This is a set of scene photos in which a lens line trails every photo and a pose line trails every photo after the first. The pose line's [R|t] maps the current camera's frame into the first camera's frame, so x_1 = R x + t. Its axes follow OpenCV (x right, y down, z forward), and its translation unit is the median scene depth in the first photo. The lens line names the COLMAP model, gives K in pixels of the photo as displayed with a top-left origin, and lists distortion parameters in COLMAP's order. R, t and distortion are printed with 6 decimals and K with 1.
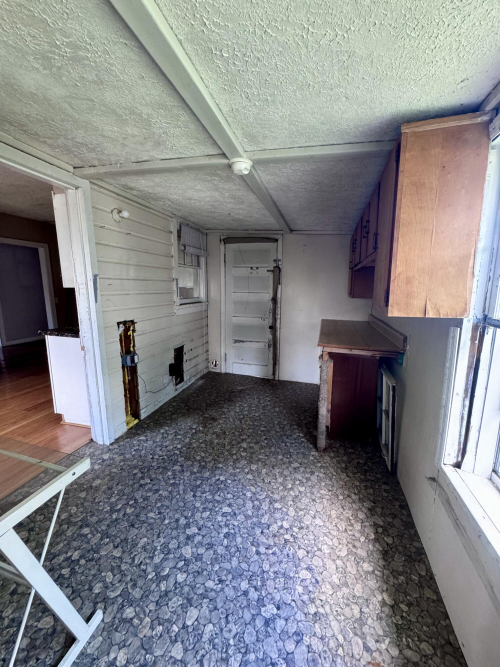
lens RADIAL K [[265.5, 0, 248.2], [0, 265.5, 332.7], [0, 0, 1]] dist [-0.002917, 0.000376]
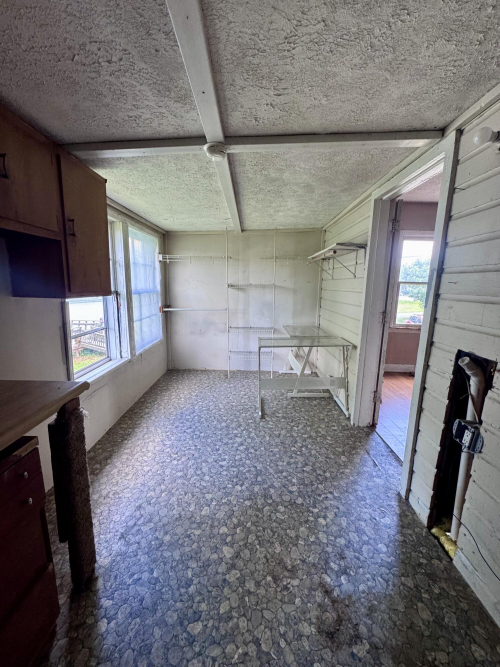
lens RADIAL K [[265.5, 0, 246.6], [0, 265.5, 329.1], [0, 0, 1]] dist [-0.002917, 0.000376]
pose [[-0.965159, 0.015019, -0.261233, 0.114952], [-0.074123, 0.941764, 0.328003, -0.297291], [0.250946, 0.335938, -0.907839, 1.783550]]
